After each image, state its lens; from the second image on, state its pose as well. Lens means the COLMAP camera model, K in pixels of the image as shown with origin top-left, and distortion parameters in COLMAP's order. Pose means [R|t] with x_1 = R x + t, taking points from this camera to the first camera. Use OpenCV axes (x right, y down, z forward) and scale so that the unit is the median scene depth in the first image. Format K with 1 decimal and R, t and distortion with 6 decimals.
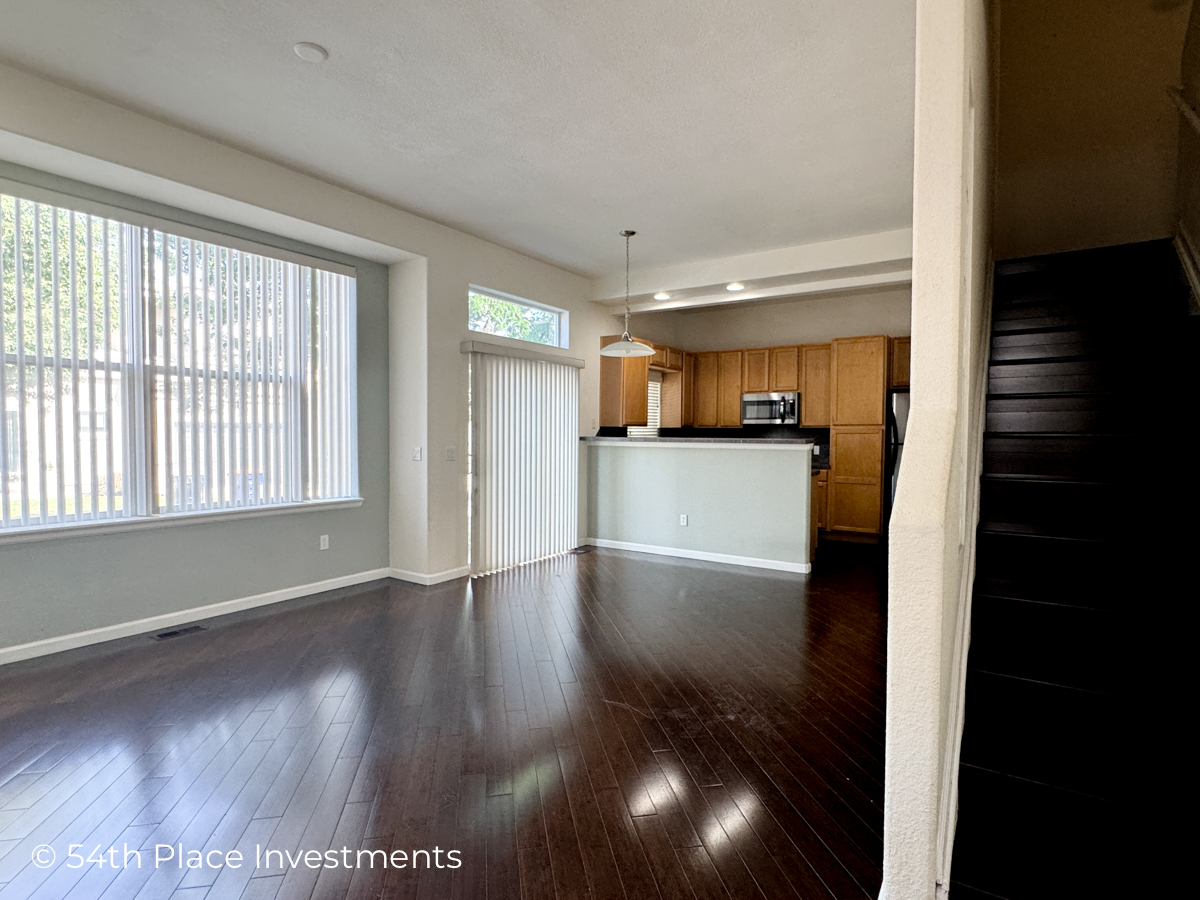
lens RADIAL K [[609.6, 0, 600.0], [0, 609.6, 450.0], [0, 0, 1]] dist [0.000511, -0.000053]
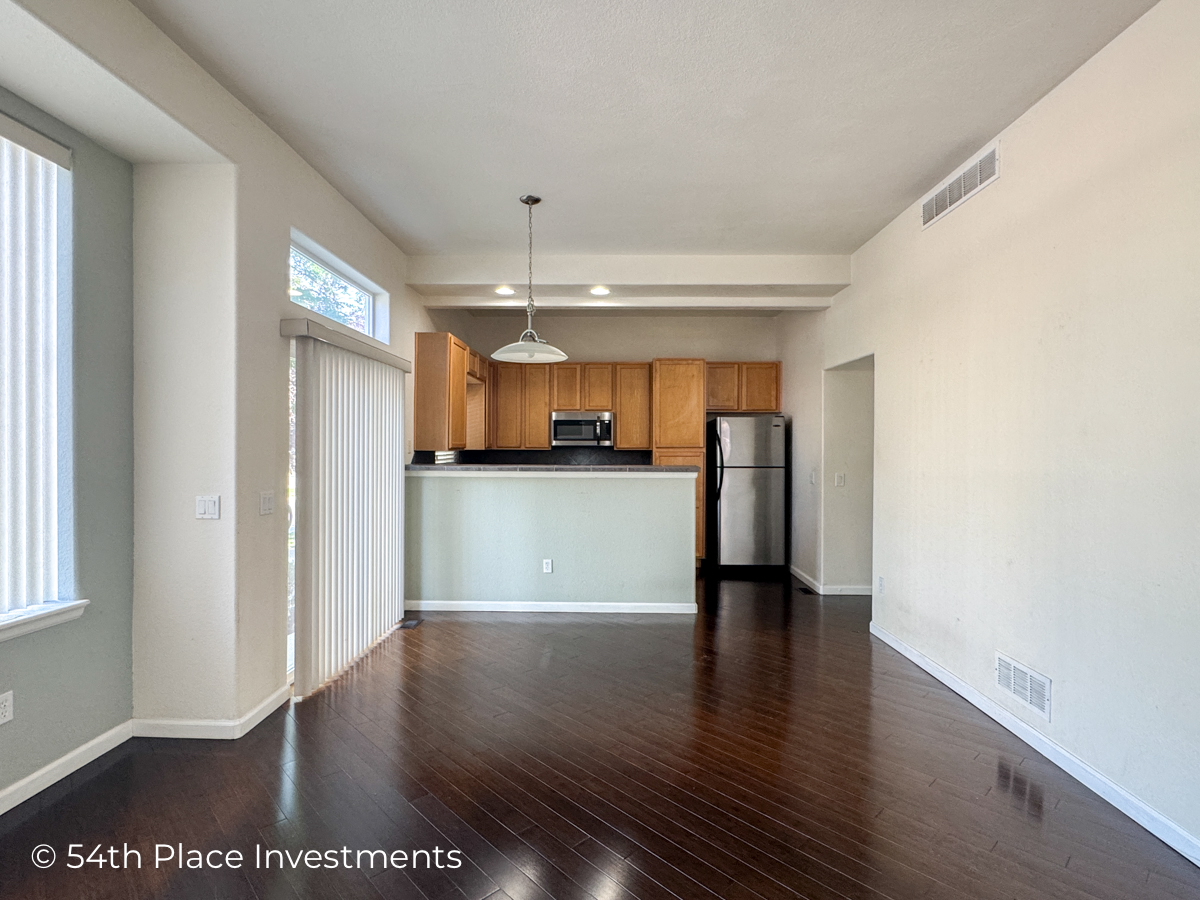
lens RADIAL K [[609.6, 0, 600.0], [0, 609.6, 450.0], [0, 0, 1]] dist [0.000511, -0.000053]
pose [[0.846267, -0.004906, 0.532737, -0.224262], [0.017394, 0.999679, -0.018425, -0.022886], [-0.532475, 0.024859, 0.846081, 0.251685]]
